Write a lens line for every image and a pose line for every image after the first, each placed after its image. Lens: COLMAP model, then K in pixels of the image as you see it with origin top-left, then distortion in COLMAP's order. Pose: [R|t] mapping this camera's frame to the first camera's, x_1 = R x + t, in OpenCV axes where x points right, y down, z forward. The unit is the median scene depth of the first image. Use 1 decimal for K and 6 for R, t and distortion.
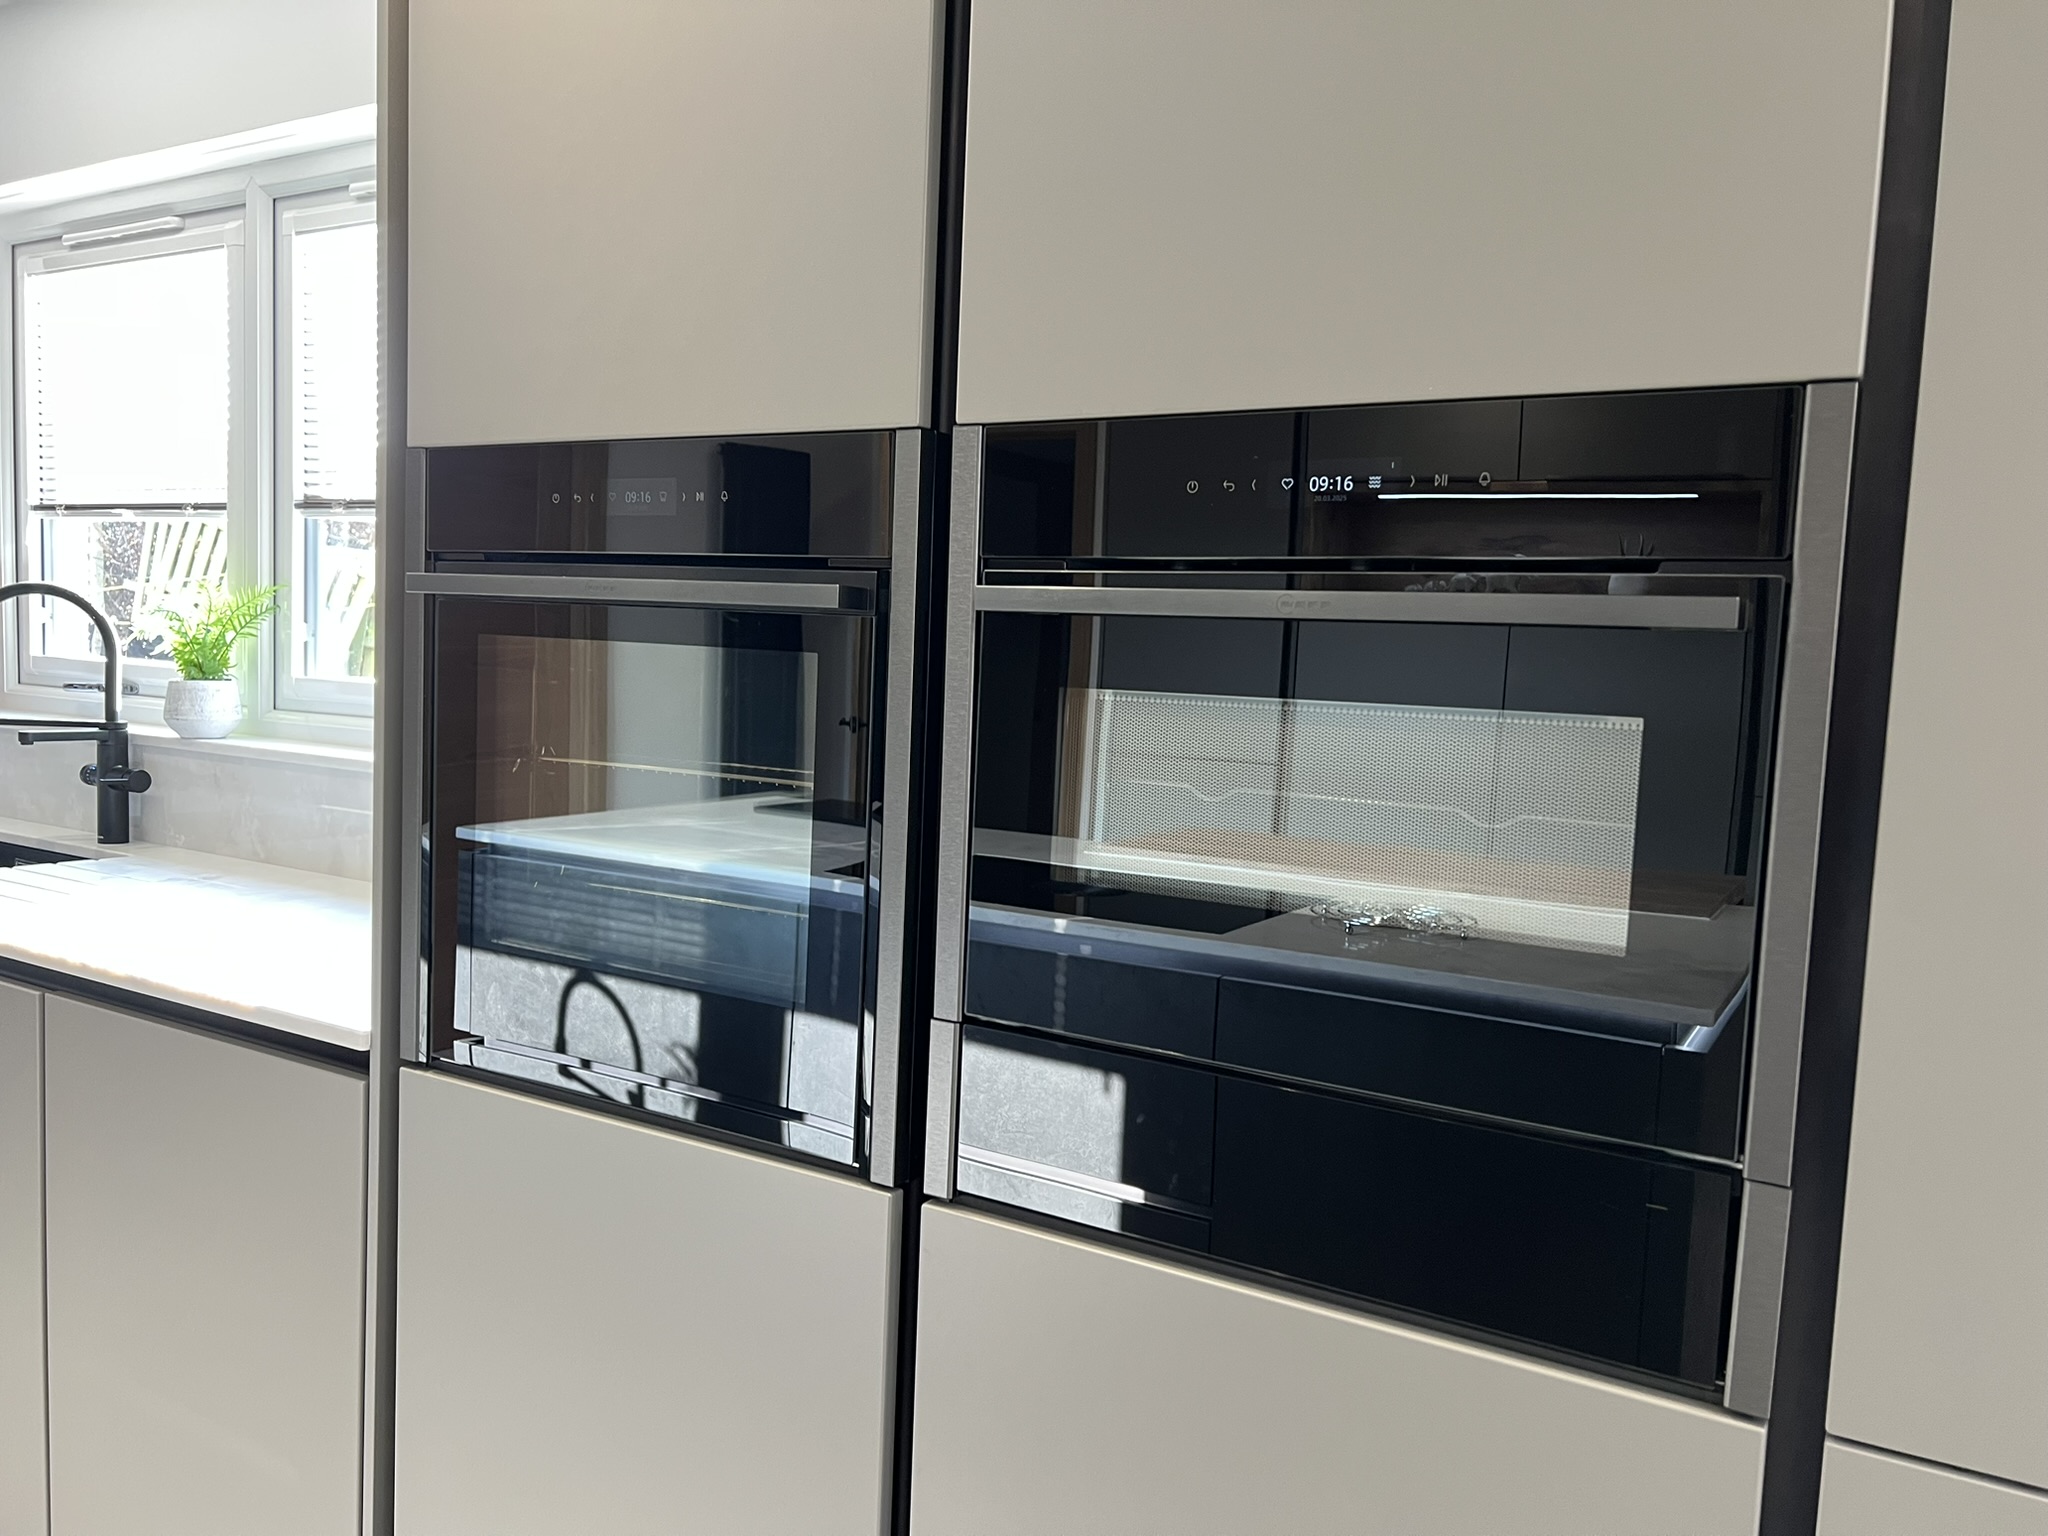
lens RADIAL K [[1538.5, 0, 1012.6], [0, 1538.5, 772.8], [0, 0, 1]] dist [0.049532, -0.052552]
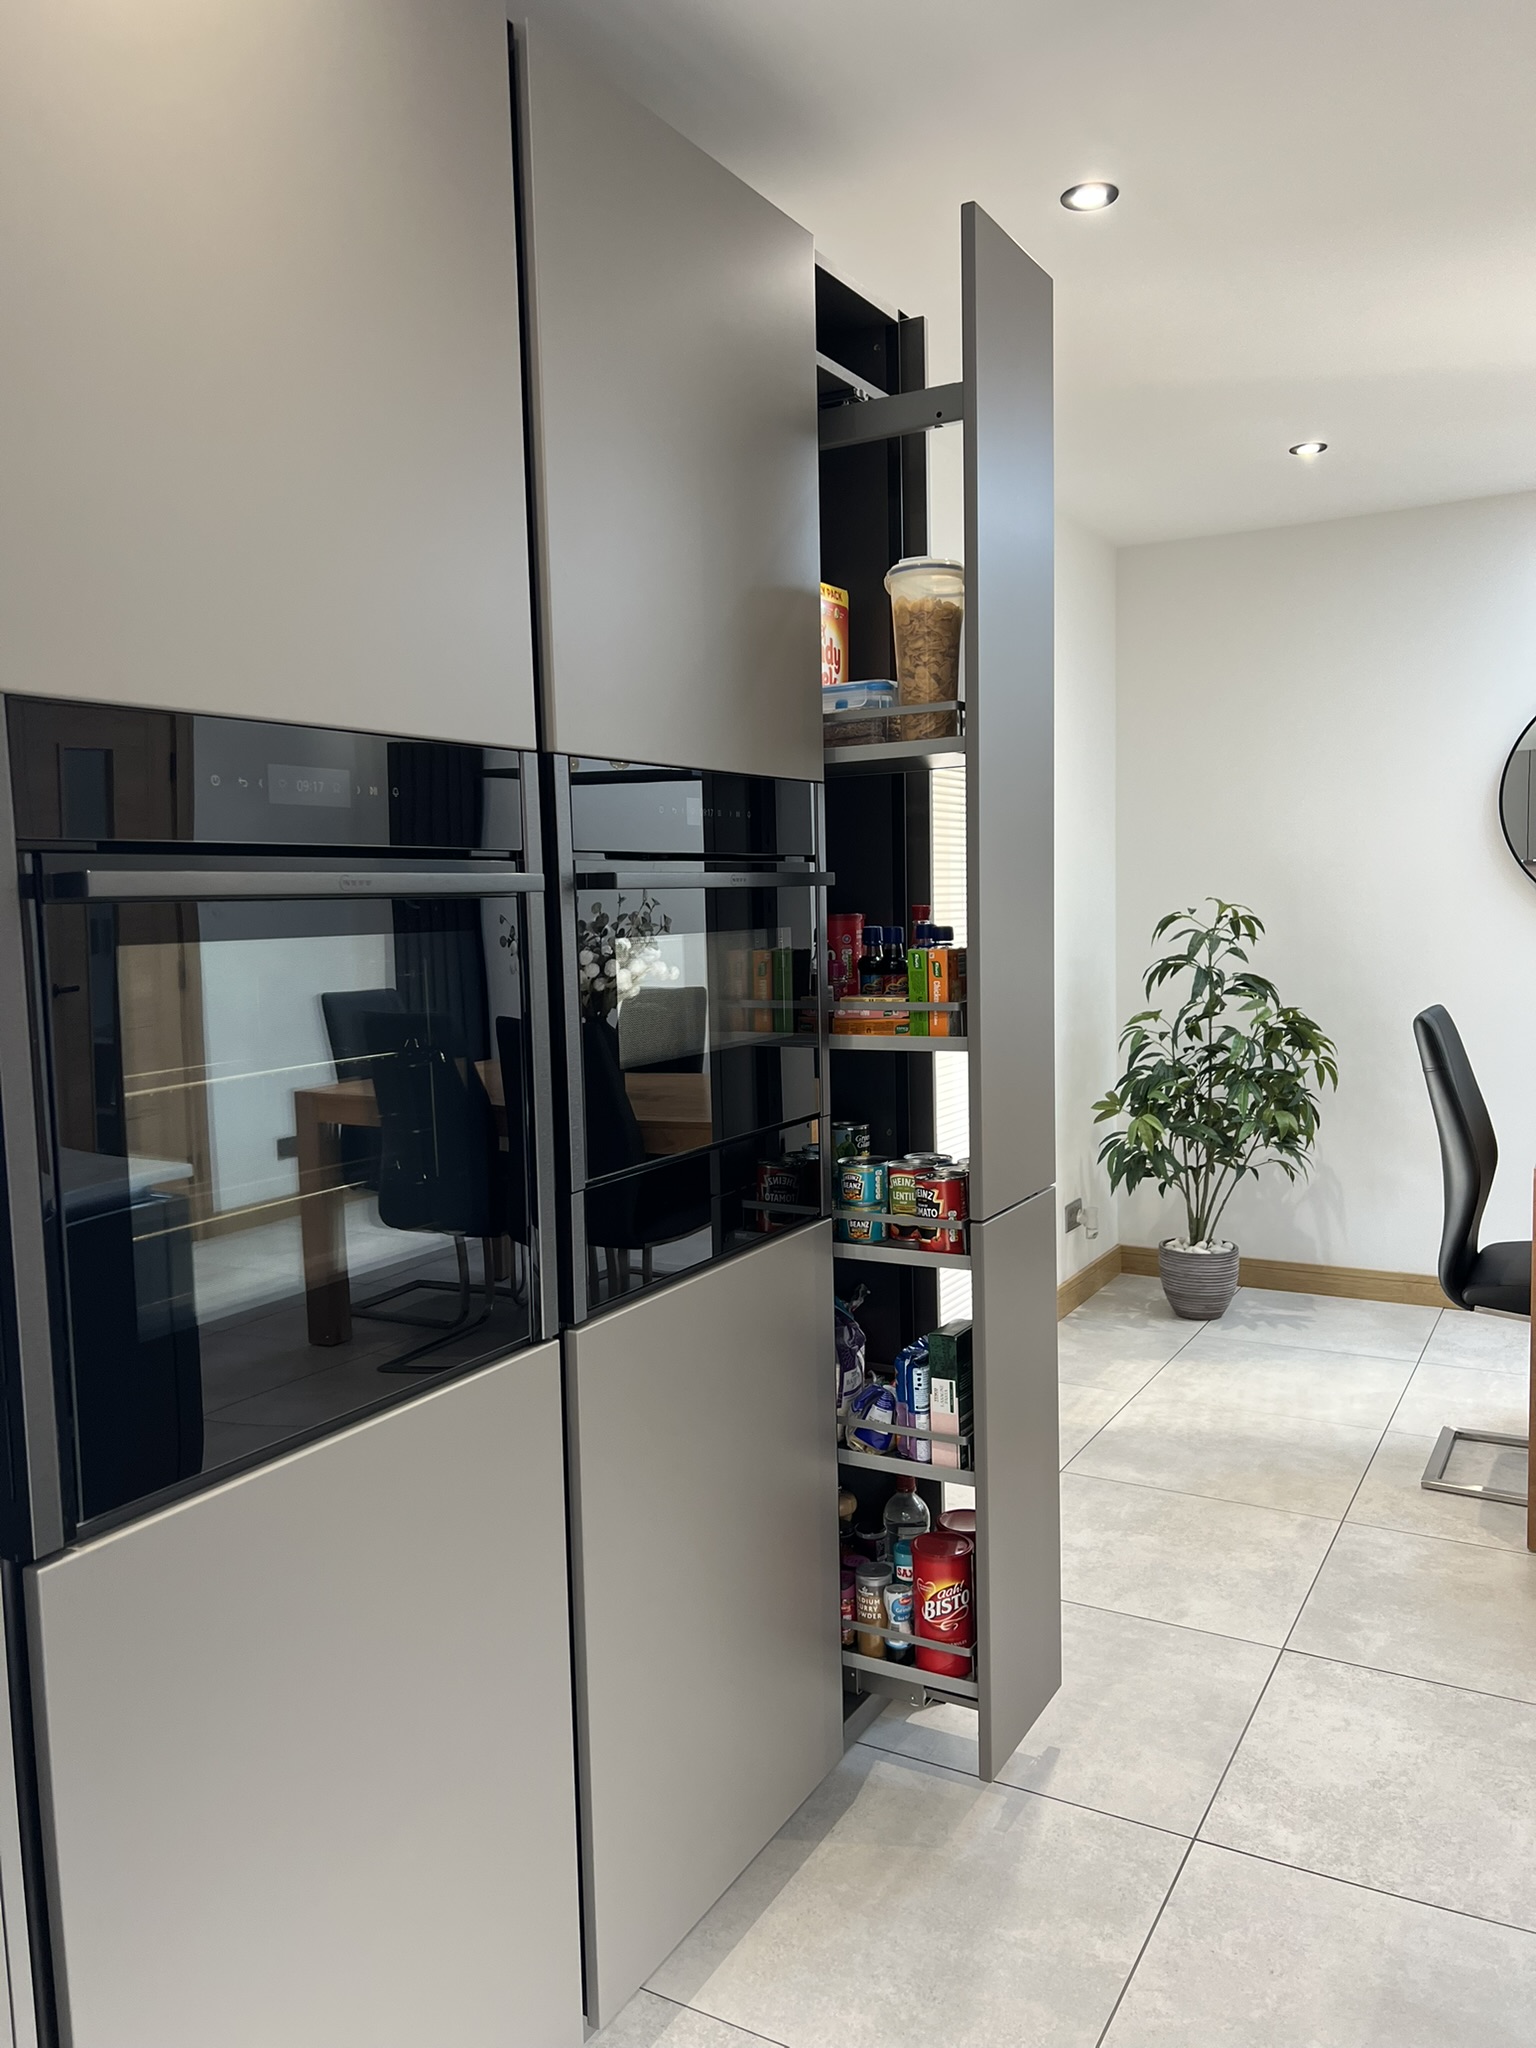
lens RADIAL K [[1541.8, 0, 769.5], [0, 1541.8, 1031.9], [0, 0, 1]] dist [0.048519, -0.055838]
pose [[-0.026671, -0.130357, 0.991108, -0.720155], [0.107766, 0.985308, 0.132494, -0.073325], [-0.993818, 0.110342, -0.012231, 0.437984]]
